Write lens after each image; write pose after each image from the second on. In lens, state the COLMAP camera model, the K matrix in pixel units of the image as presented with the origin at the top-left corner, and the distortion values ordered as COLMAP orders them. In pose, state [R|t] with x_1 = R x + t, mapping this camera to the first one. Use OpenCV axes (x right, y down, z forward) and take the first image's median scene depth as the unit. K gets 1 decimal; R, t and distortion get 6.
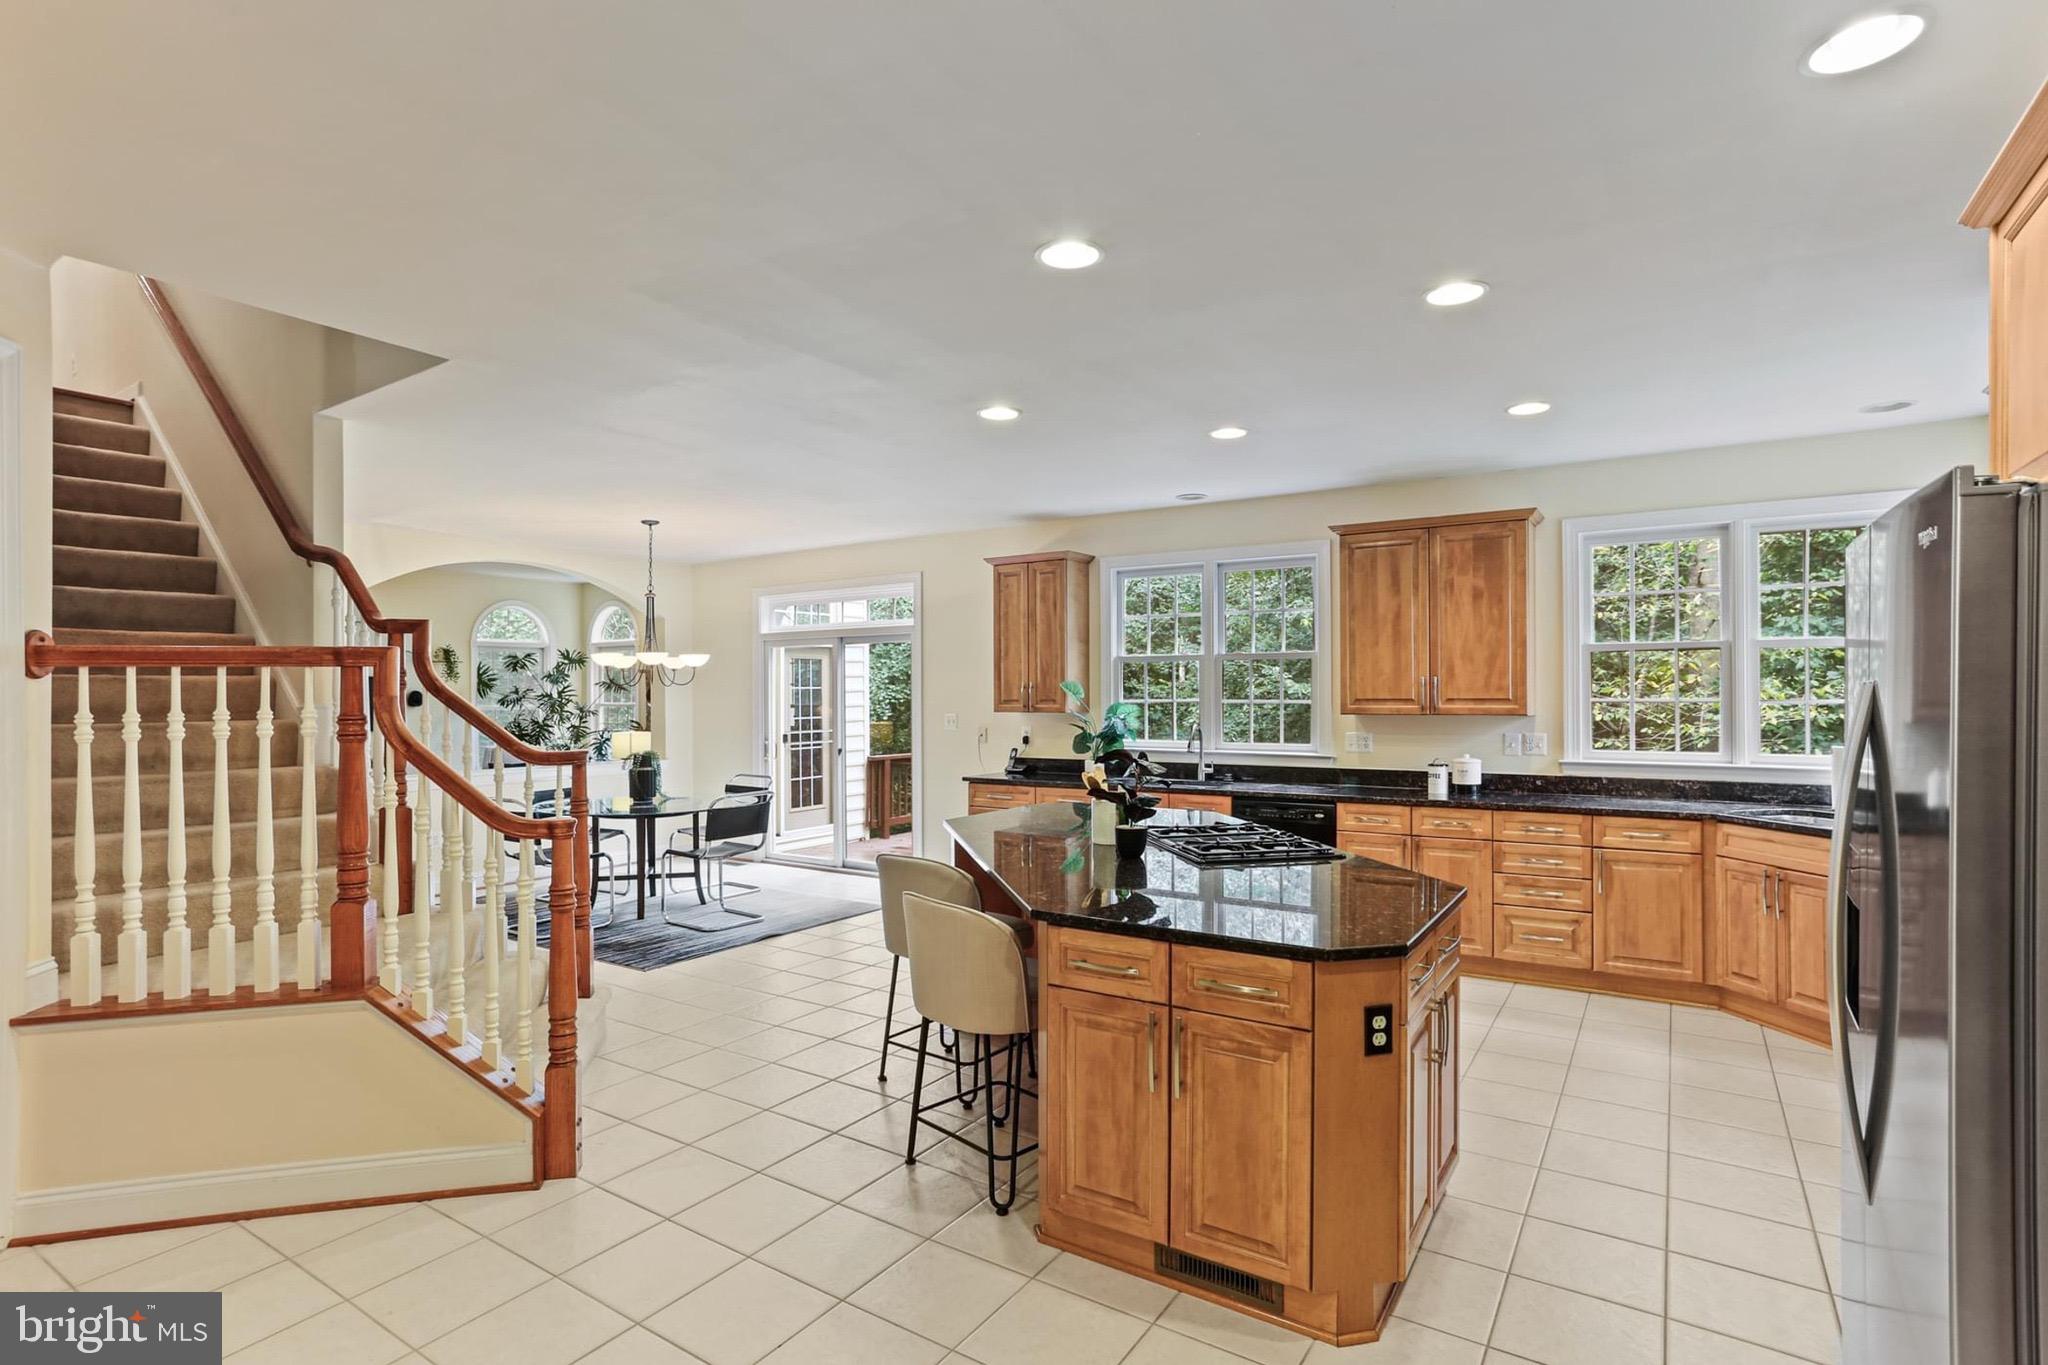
lens RADIAL K [[1007.9, 0, 1060.4], [0, 1007.9, 671.6], [0, 0, 1]] dist [-0.025751, 0.006616]
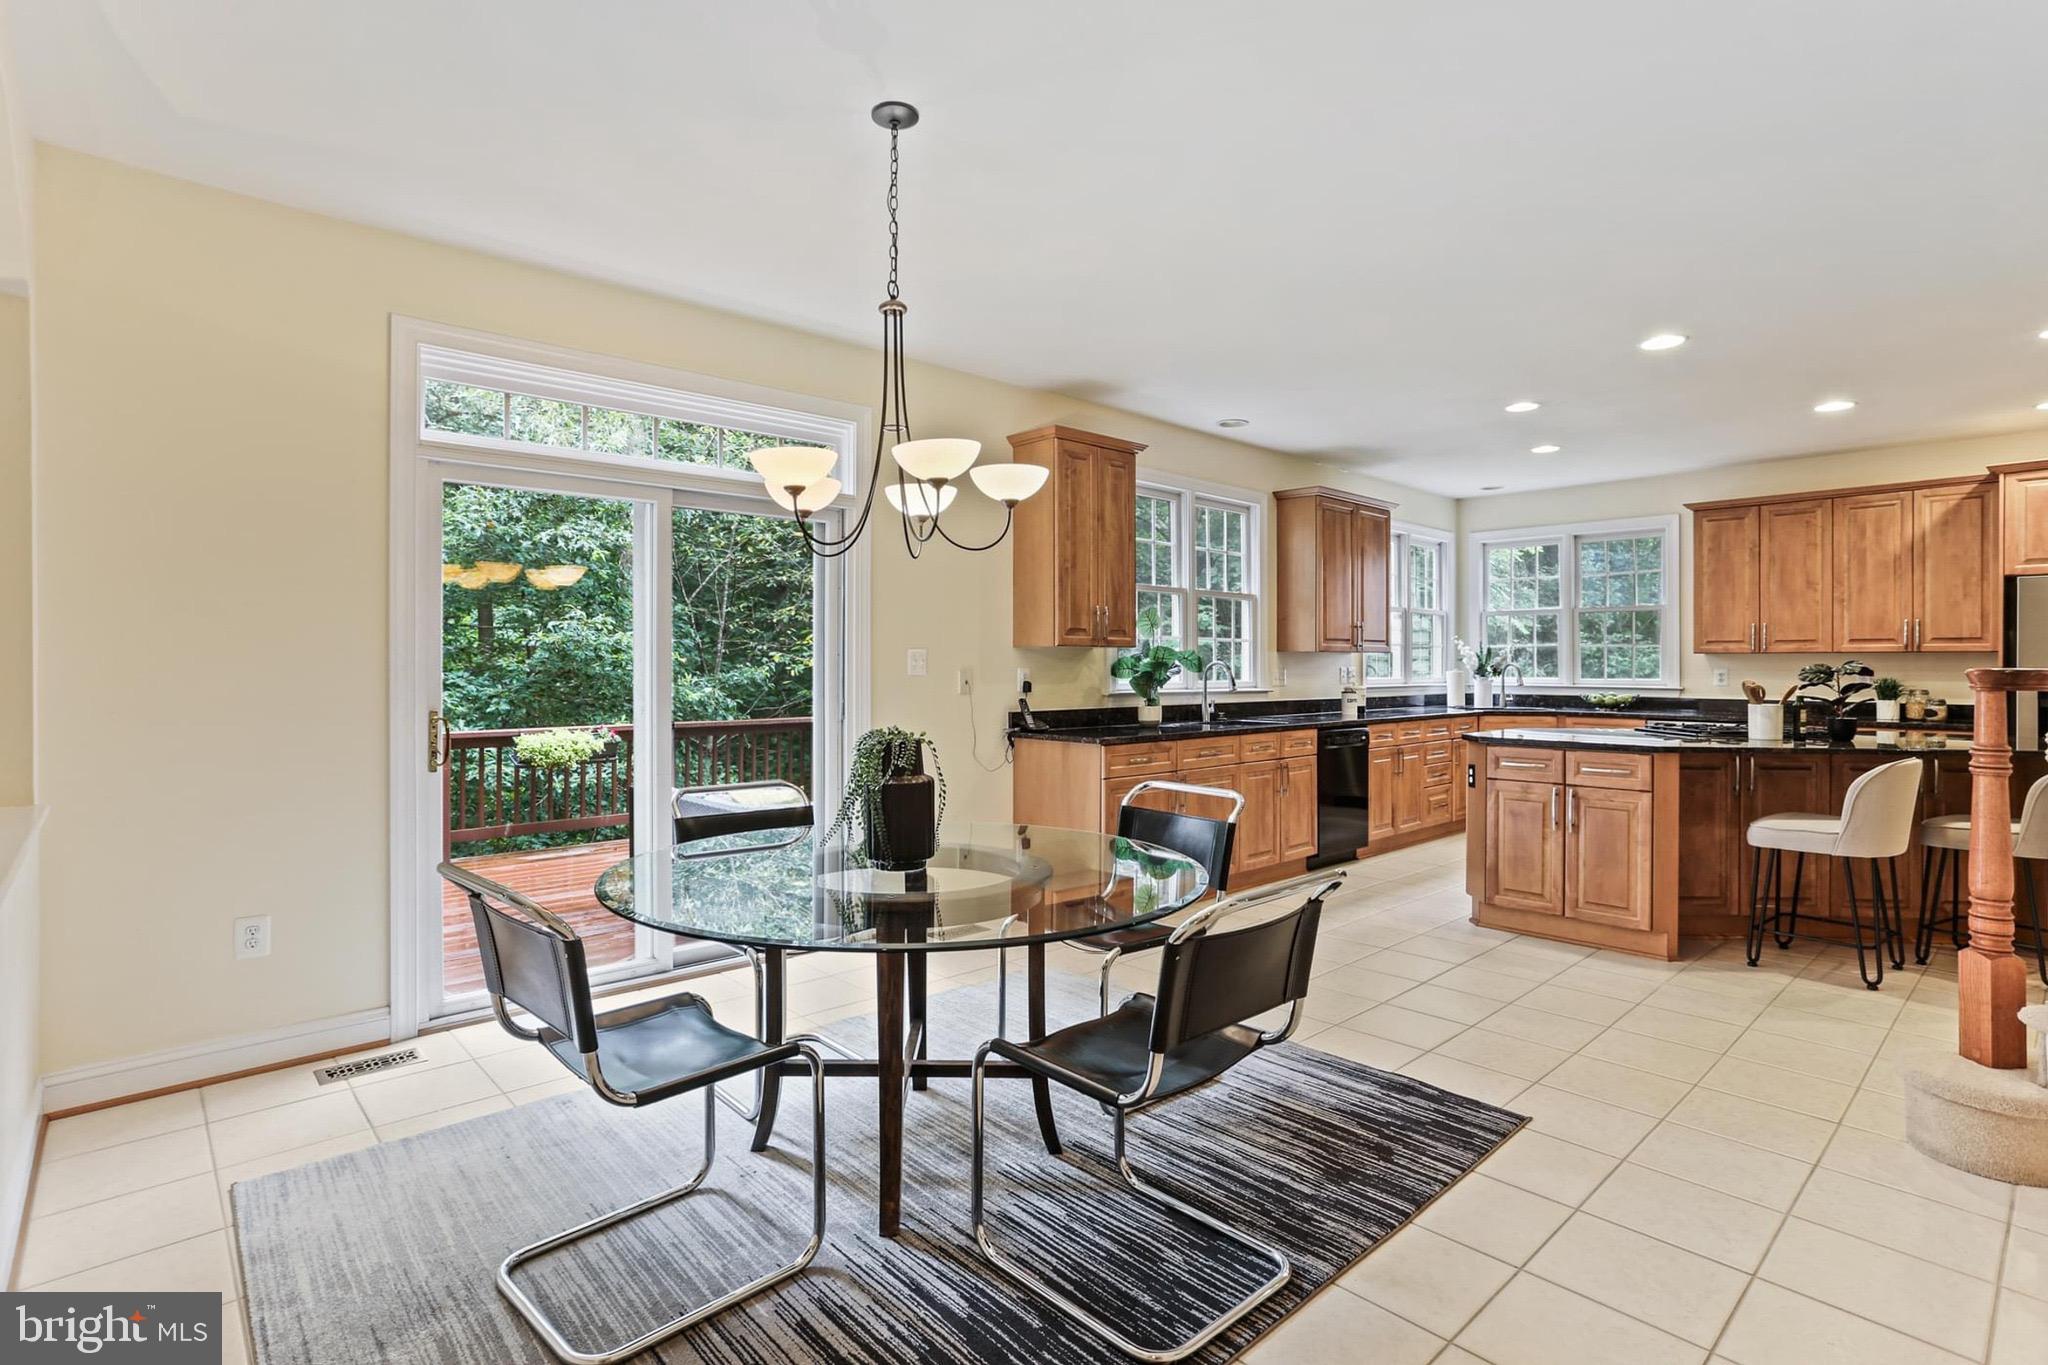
lens RADIAL K [[1007.9, 0, 993.6], [0, 1007.9, 663.4], [0, 0, 1]] dist [-0.025751, 0.006616]
pose [[0.273371, 0.016811, 0.961762, -0.924094], [-0.021522, 0.999704, -0.011357, 0.078713], [-0.961668, -0.017594, 0.273652, 1.069307]]
